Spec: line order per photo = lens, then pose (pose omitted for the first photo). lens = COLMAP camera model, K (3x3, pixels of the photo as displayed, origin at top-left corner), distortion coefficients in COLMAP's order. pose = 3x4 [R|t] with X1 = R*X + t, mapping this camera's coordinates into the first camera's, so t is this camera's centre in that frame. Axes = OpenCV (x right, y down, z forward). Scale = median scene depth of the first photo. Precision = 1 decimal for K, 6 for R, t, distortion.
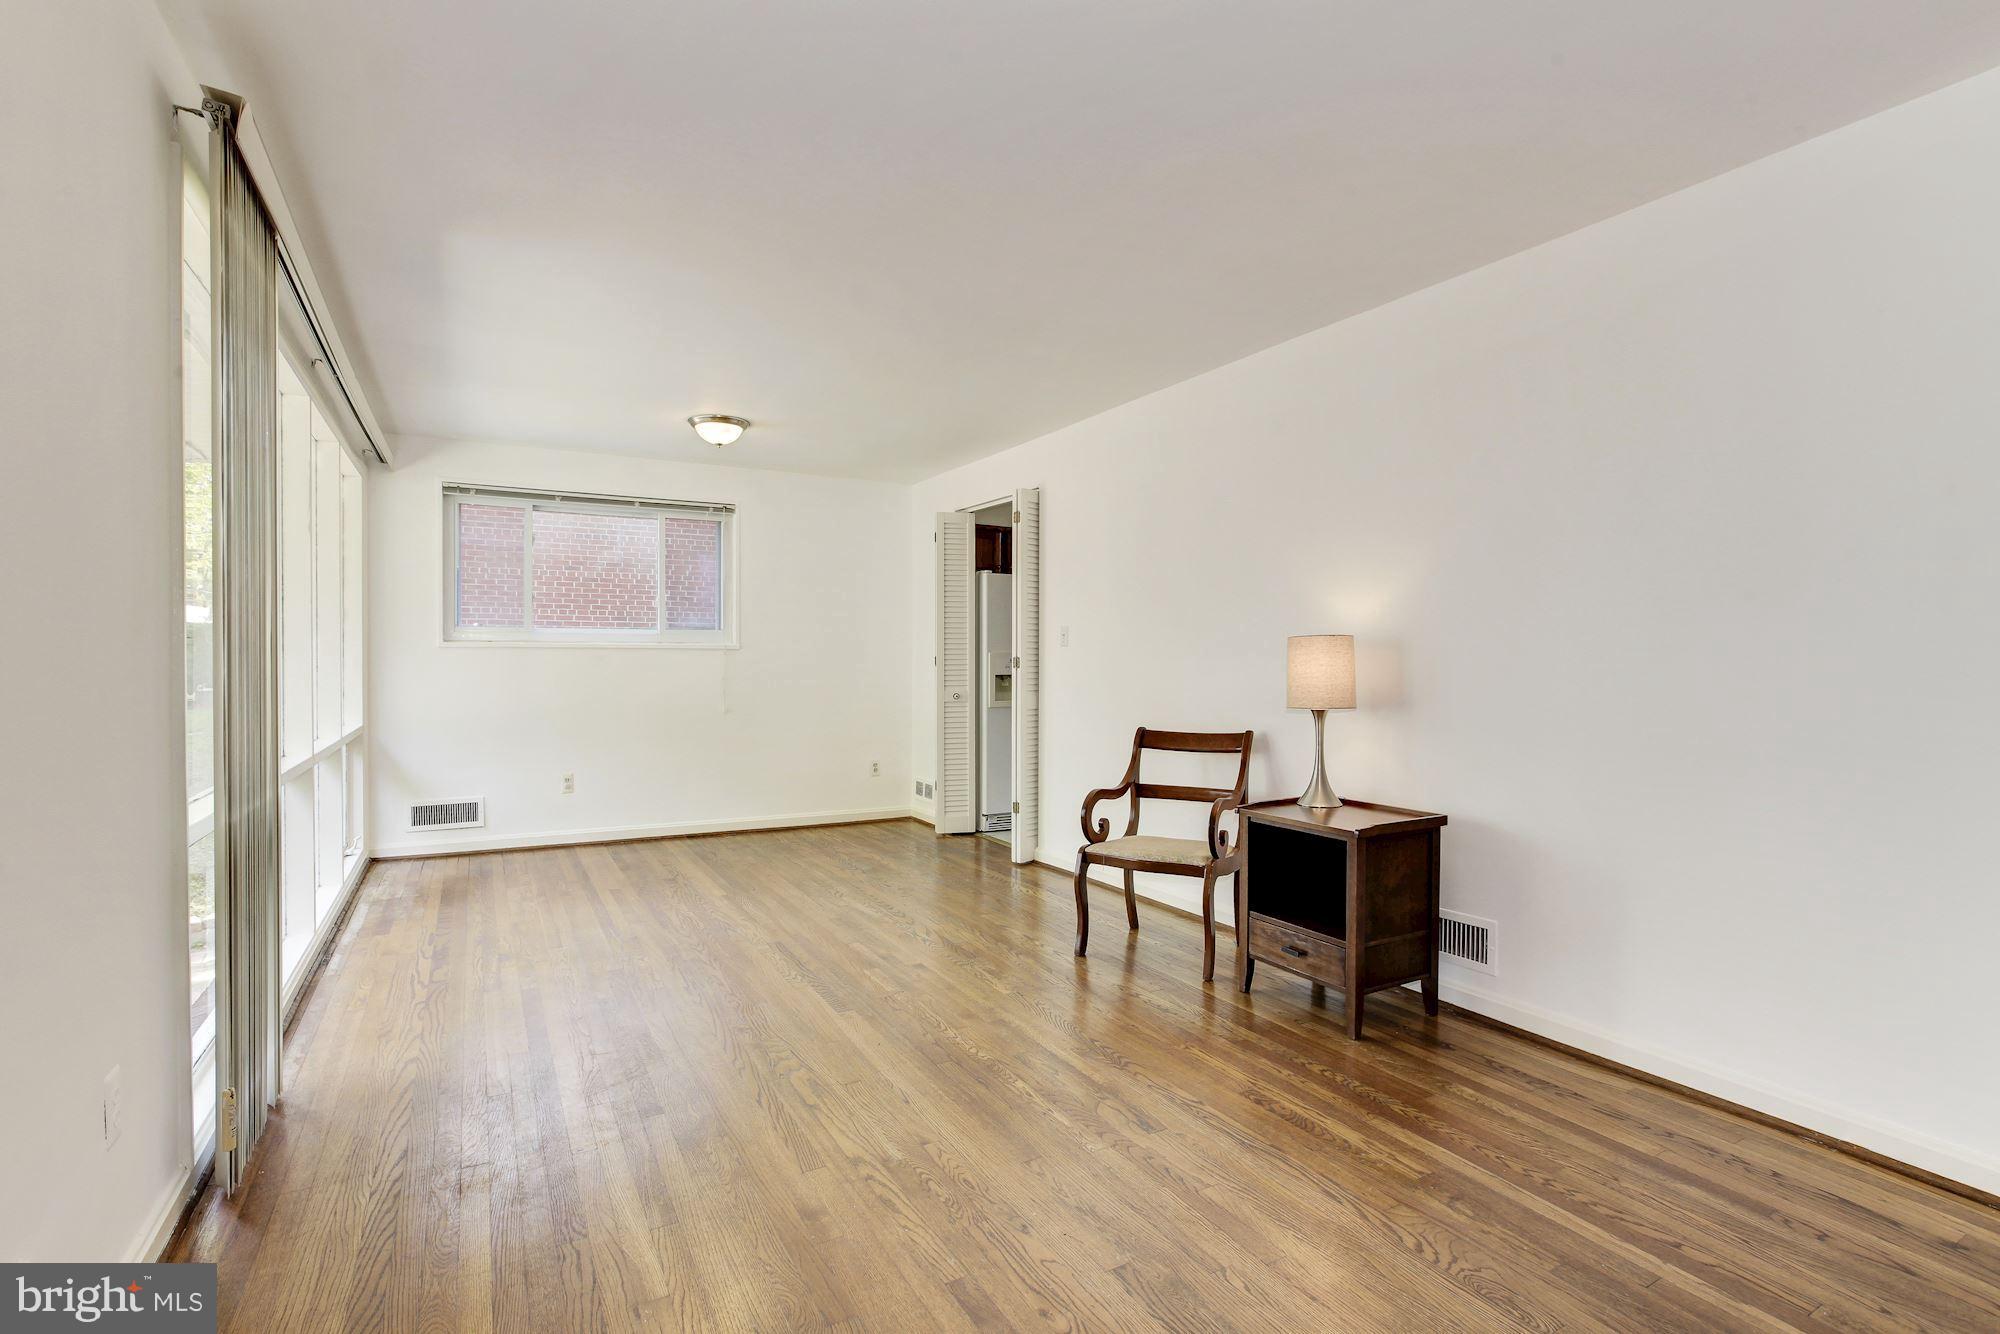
lens RADIAL K [[910.5, 0, 998.4], [0, 910.5, 663.4], [0, 0, 1]] dist [-0.016227, -0.000260]
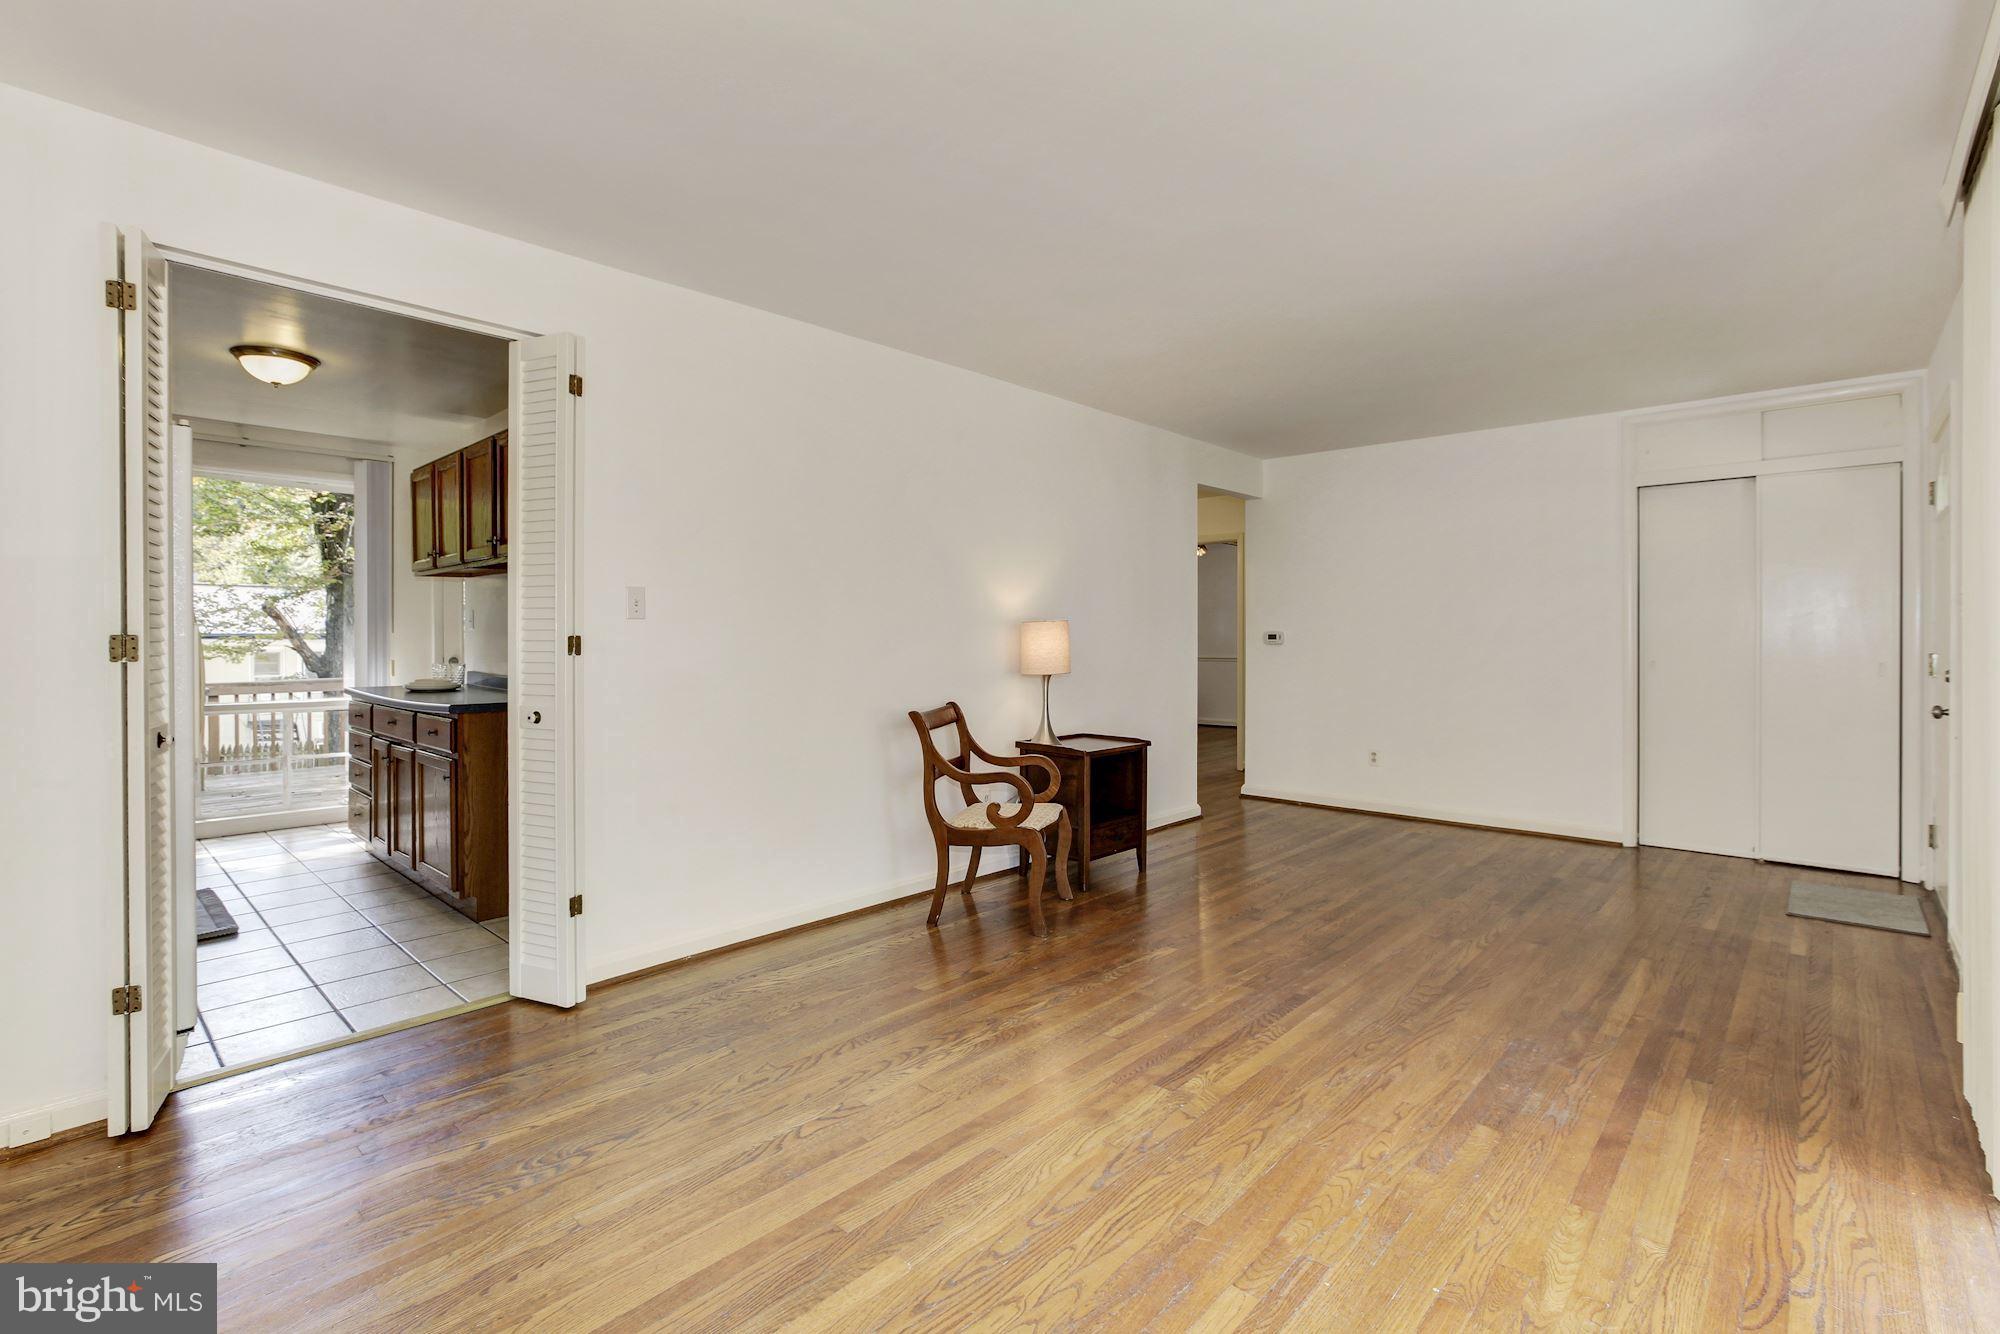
lens RADIAL K [[910.5, 0, 997.2], [0, 910.5, 654.8], [0, 0, 1]] dist [-0.016227, -0.000260]
pose [[-0.299814, -0.010870, 0.953936, -0.916964], [0.003993, 0.999912, 0.012649, 0.004181], [-0.953989, 0.007601, -0.299744, 1.479704]]
